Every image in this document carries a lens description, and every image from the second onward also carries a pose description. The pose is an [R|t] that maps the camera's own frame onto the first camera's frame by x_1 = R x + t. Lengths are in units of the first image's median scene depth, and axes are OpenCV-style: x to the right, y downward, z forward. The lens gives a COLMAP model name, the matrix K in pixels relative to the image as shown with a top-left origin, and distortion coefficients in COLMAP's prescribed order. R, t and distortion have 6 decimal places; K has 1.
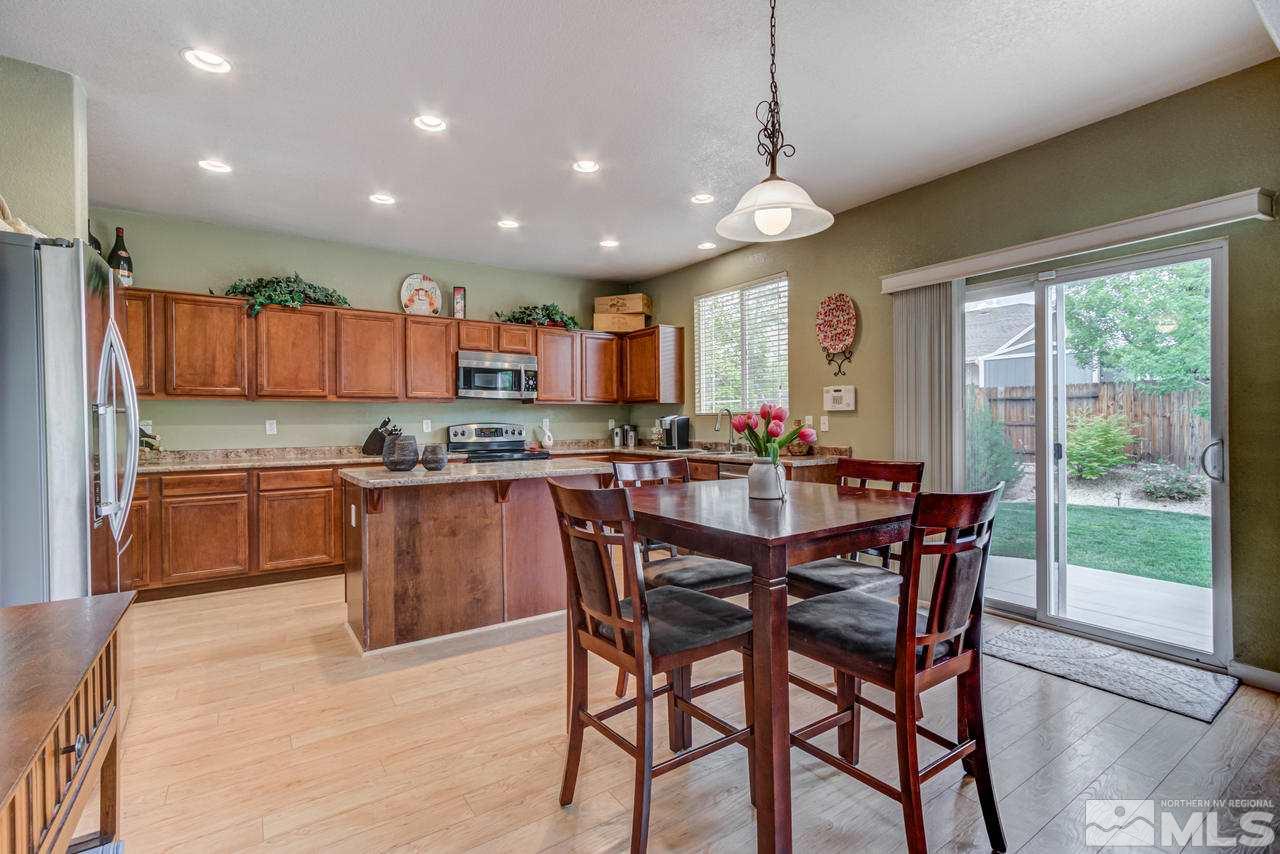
lens RADIAL K [[586.3, 0, 640.9], [0, 586.3, 426.7], [0, 0, 1]] dist [0.005628, 0.000432]
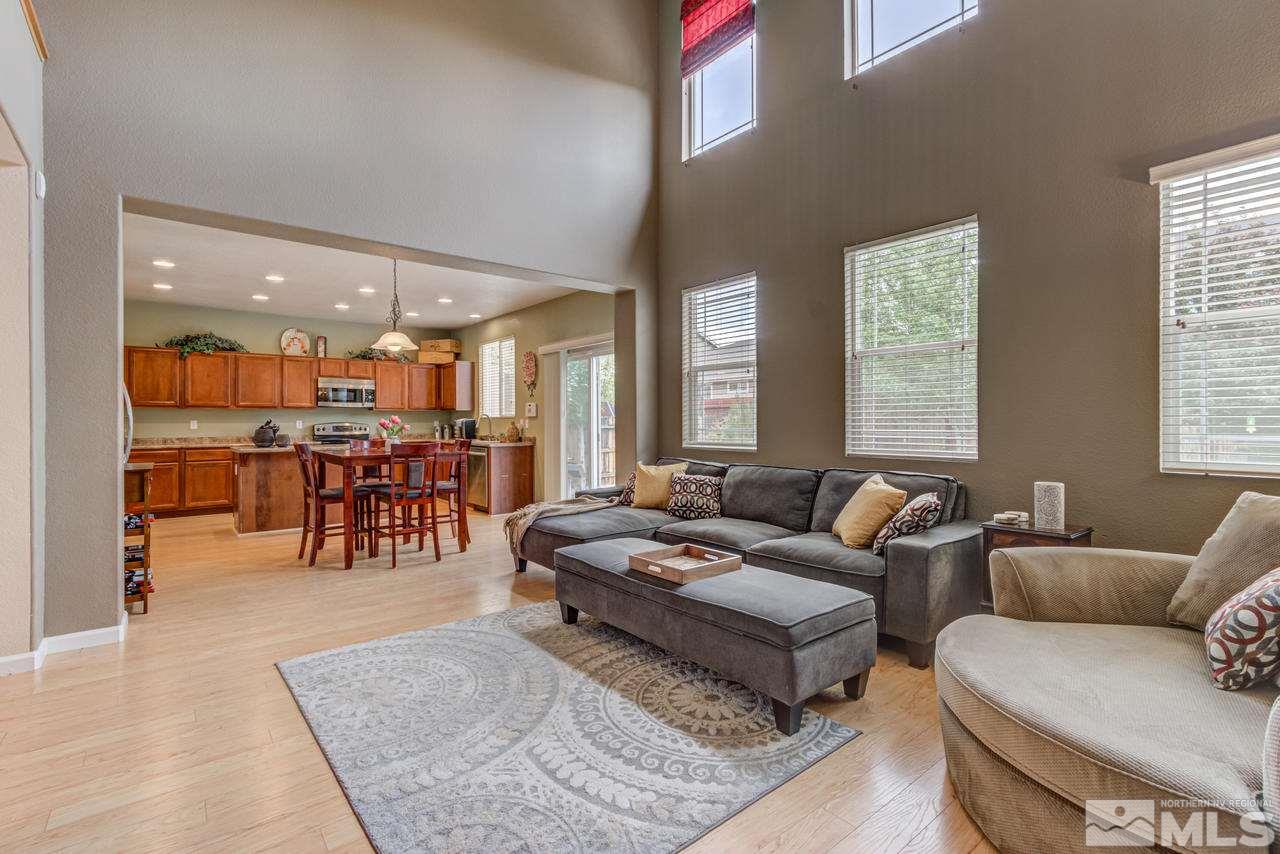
lens RADIAL K [[586.3, 0, 640.9], [0, 586.3, 422.1], [0, 0, 1]] dist [0.005628, 0.000432]
pose [[0.996792, 0.004455, 0.079910, 0.507534], [-0.003689, 0.999946, -0.009726, 0.005536], [-0.079949, 0.009400, 0.996755, -0.772579]]
